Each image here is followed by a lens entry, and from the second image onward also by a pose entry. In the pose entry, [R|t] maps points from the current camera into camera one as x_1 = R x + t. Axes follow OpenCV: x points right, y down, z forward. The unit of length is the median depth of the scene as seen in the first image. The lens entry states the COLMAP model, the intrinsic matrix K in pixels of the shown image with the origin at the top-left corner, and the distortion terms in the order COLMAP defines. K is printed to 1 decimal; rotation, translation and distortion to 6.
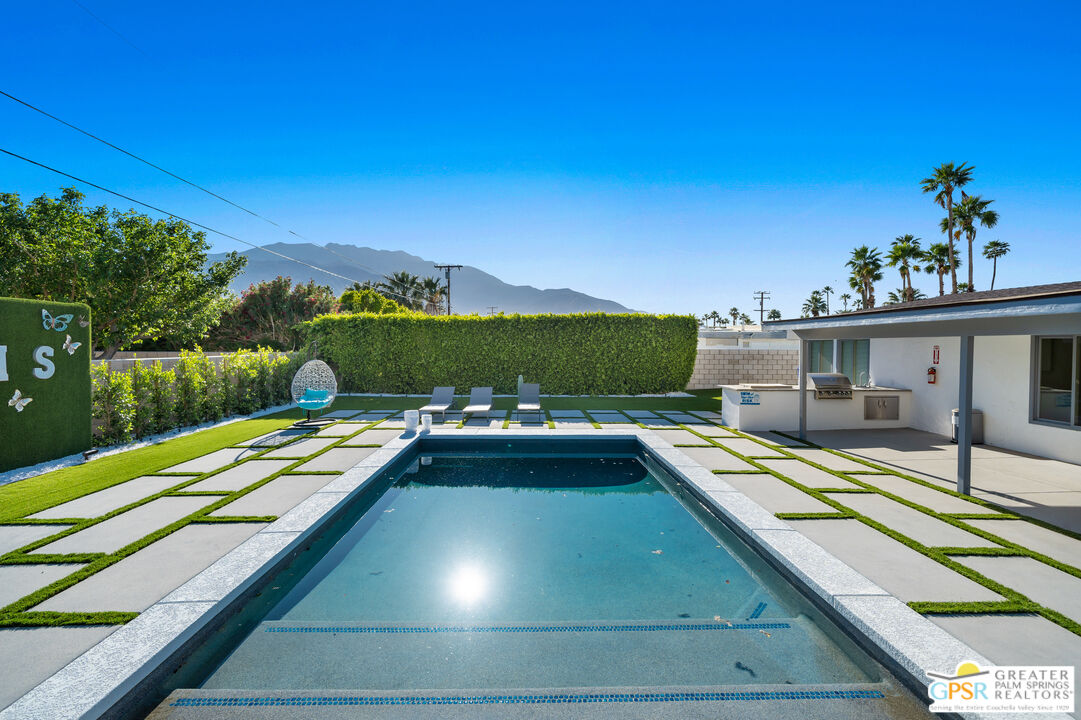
lens RADIAL K [[469.3, 0, 534.4], [0, 469.3, 346.5], [0, 0, 1]] dist [0.003022, -0.000744]
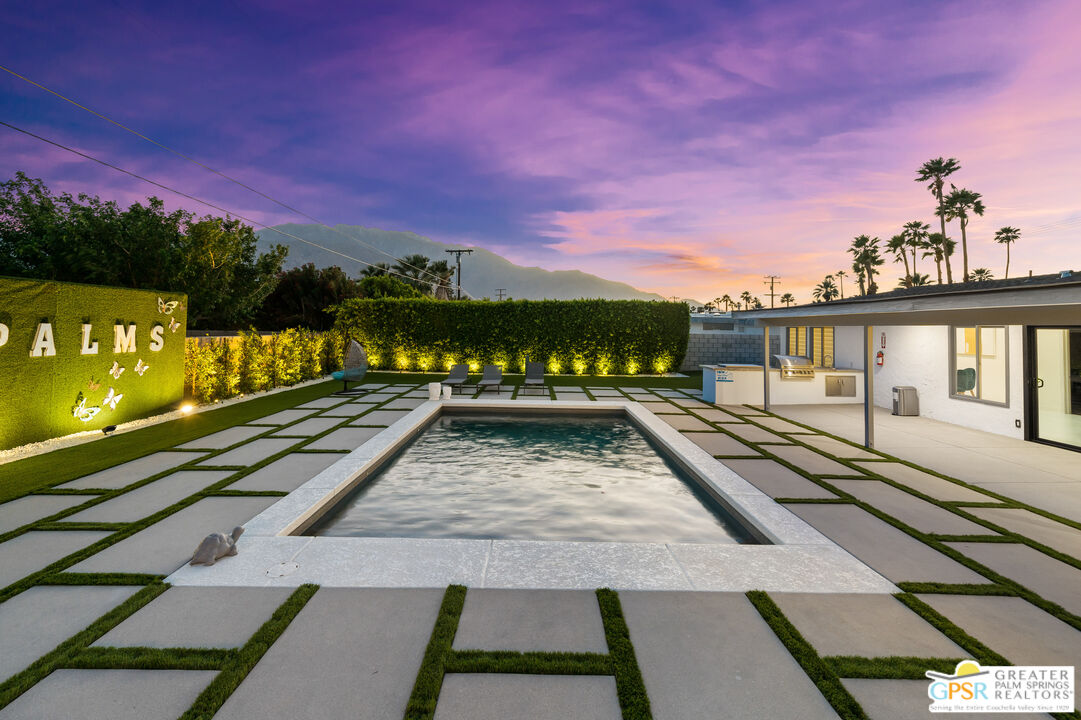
lens RADIAL K [[469.3, 0, 524.3], [0, 469.3, 319.0], [0, 0, 1]] dist [0.003022, -0.000744]
pose [[0.999314, 0.009011, -0.035917, 0.004916], [-0.009733, 0.999753, -0.019972, -0.002019], [0.035729, 0.020308, 0.999155, -0.130685]]
